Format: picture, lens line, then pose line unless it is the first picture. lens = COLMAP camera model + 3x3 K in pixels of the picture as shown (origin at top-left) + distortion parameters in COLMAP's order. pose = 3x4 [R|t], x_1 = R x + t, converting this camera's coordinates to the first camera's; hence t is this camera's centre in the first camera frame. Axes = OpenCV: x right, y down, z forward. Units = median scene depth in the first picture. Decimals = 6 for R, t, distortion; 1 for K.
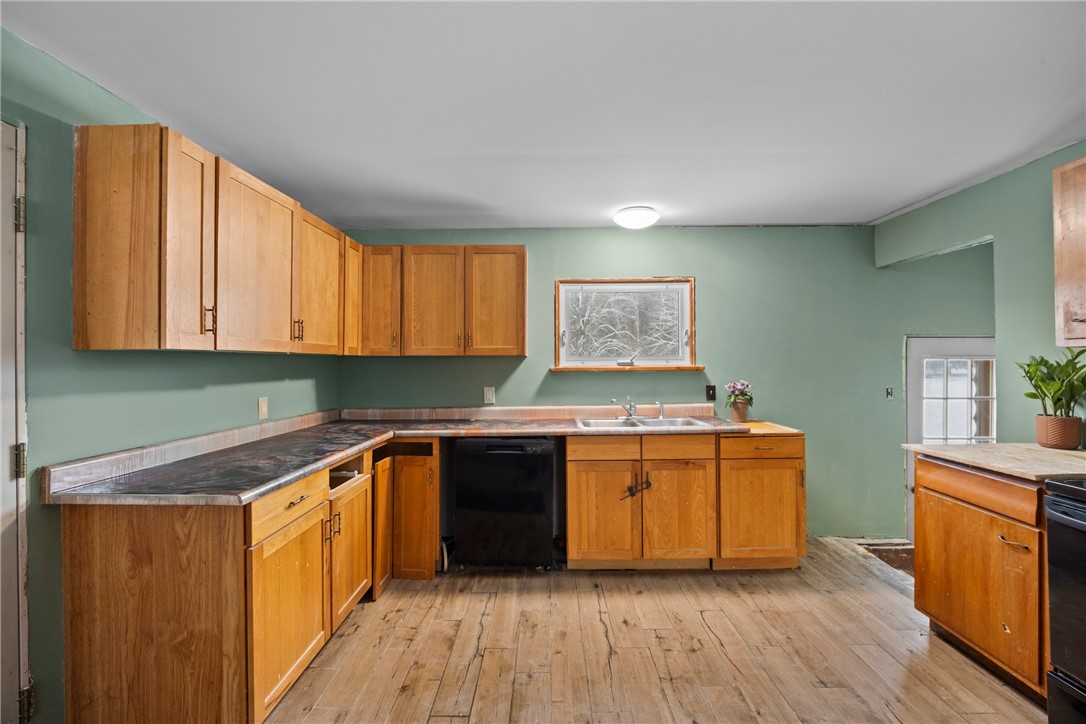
lens RADIAL K [[454.6, 0, 554.5], [0, 454.6, 359.5], [0, 0, 1]] dist [-0.015557, 0.000070]
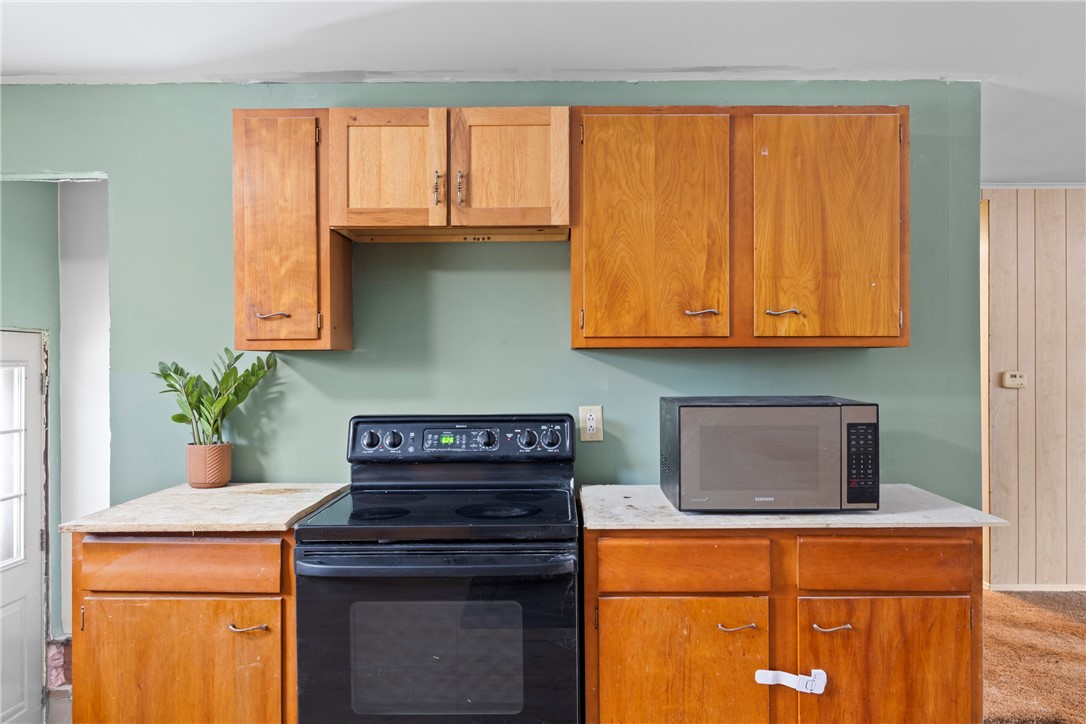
lens RADIAL K [[800.6, 0, 544.9], [0, 800.6, 359.8], [0, 0, 1]] dist [-0.001228, 0.000366]
pose [[0.014481, 0.009323, 0.999852, -0.138961], [0.001744, 0.999955, -0.009349, 0.001035], [-0.999894, 0.001879, 0.014464, 0.315651]]
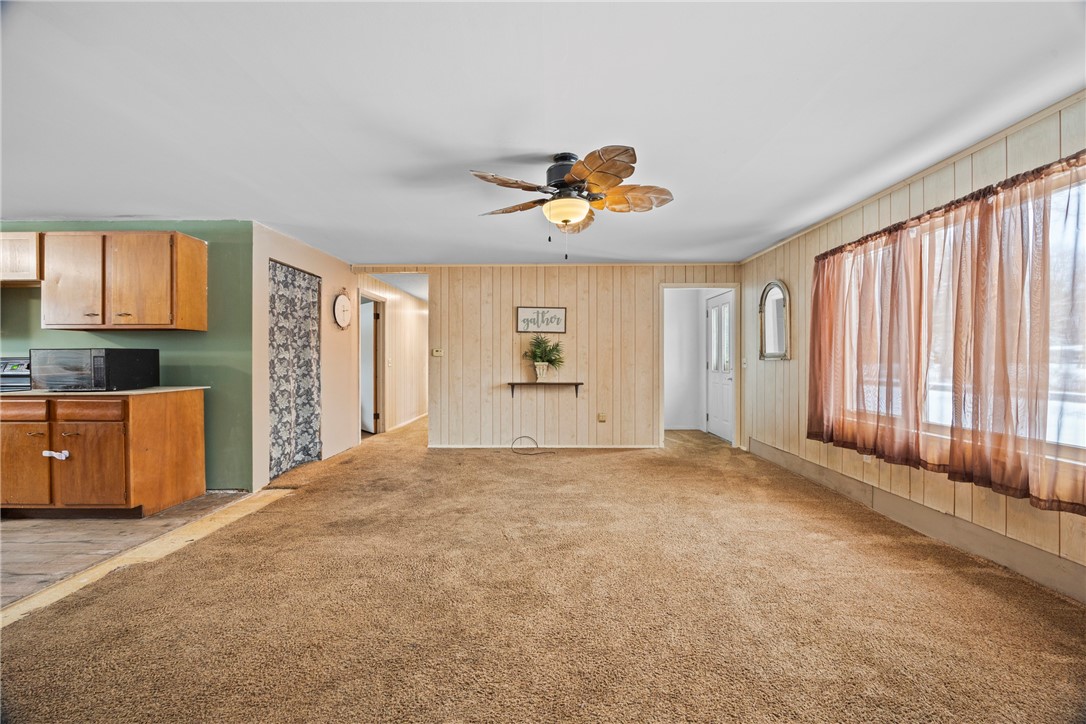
lens RADIAL K [[415.2, 0, 545.6], [0, 415.2, 362.8], [0, 0, 1]] dist [-0.002947, 0.000633]
pose [[0.027185, 0.000221, 0.999630, -0.356269], [-0.001791, 0.999998, -0.000173, 0.073001], [-0.999629, -0.001786, 0.027186, -1.153475]]
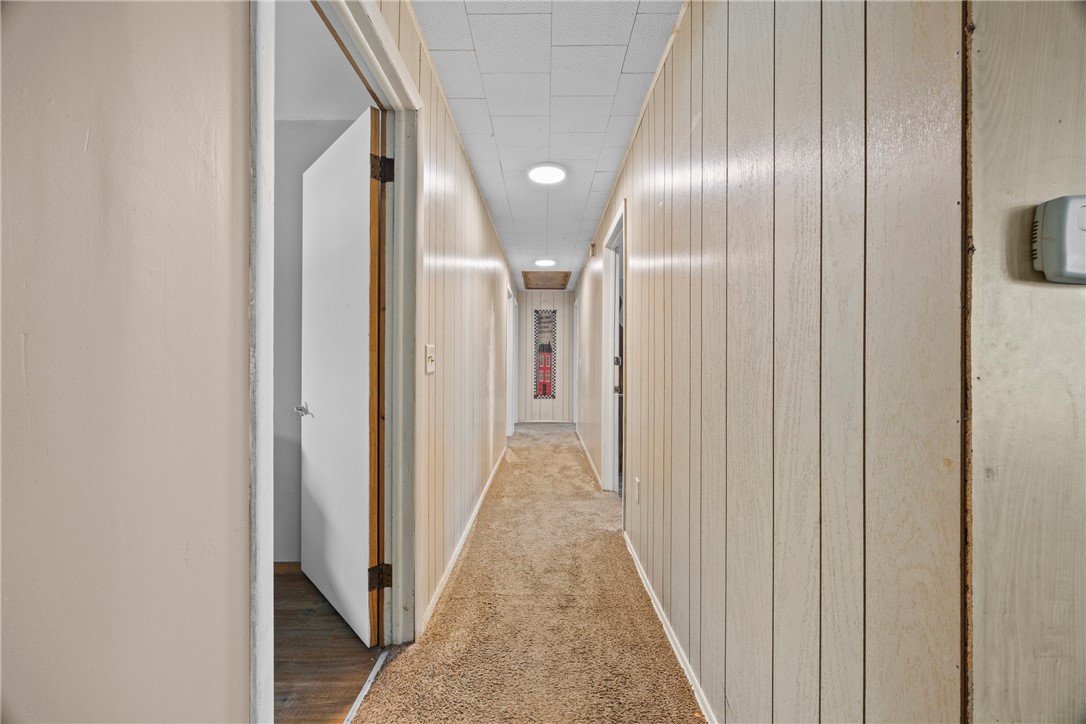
lens RADIAL K [[415.2, 0, 542.8], [0, 415.2, 361.4], [0, 0, 1]] dist [-0.002947, 0.000633]
pose [[0.015712, 0.002277, 0.999874, 1.333744], [-0.003118, 0.999993, -0.002228, 0.077031], [-0.999872, -0.003082, 0.015719, -0.392381]]
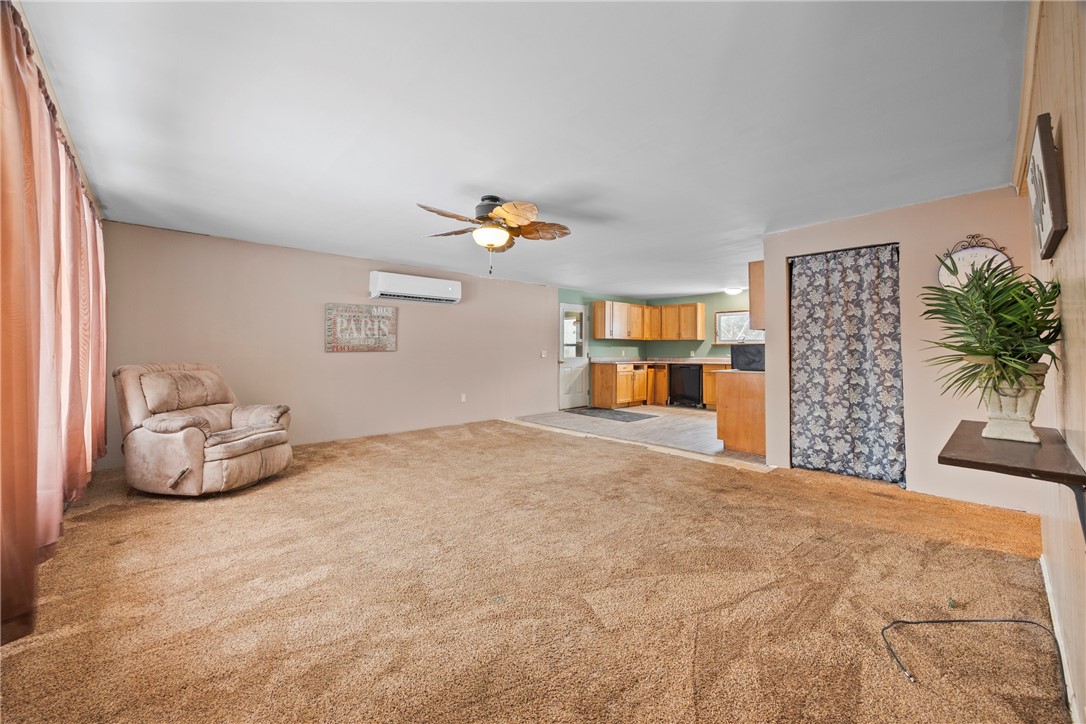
lens RADIAL K [[415.2, 0, 540.2], [0, 415.2, 341.7], [0, 0, 1]] dist [-0.002947, 0.000633]
pose [[0.667746, -0.006038, -0.744364, 1.456485], [-0.005510, 0.999900, -0.013055, 0.054076], [0.744368, 0.012819, 0.667646, -1.820779]]
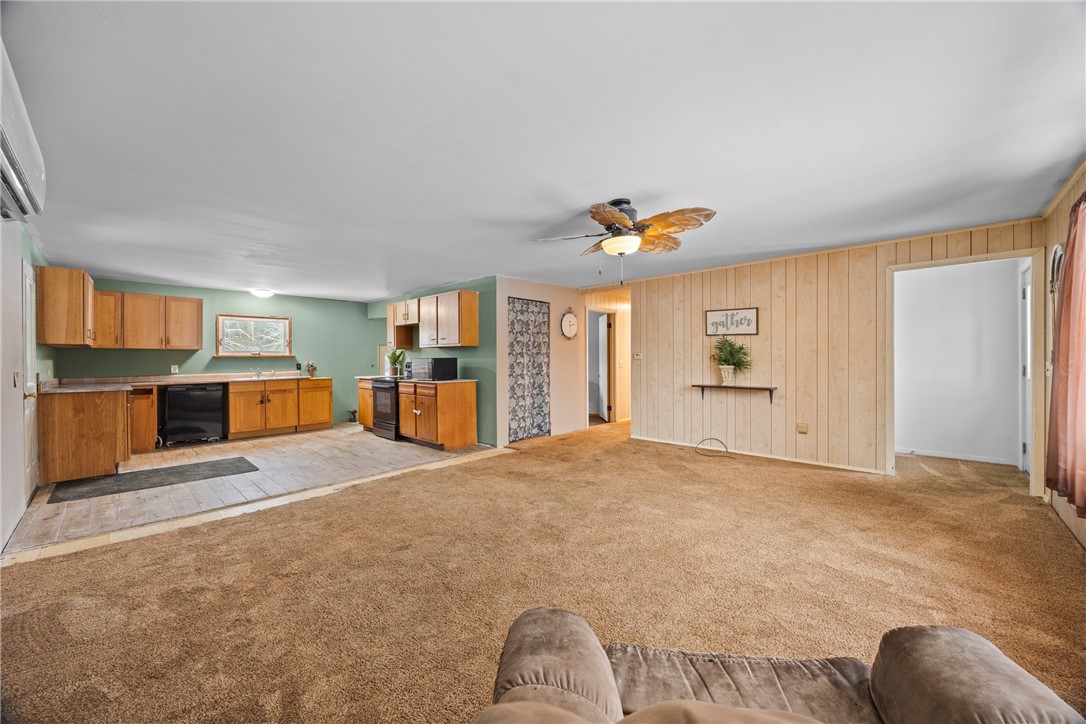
lens RADIAL K [[415.2, 0, 541.1], [0, 415.2, 362.8], [0, 0, 1]] dist [-0.002947, 0.000633]
pose [[0.703497, -0.004645, 0.710683, -0.381161], [-0.000584, 0.999975, 0.007114, 0.046574], [-0.710698, -0.005420, 0.703477, -1.777285]]
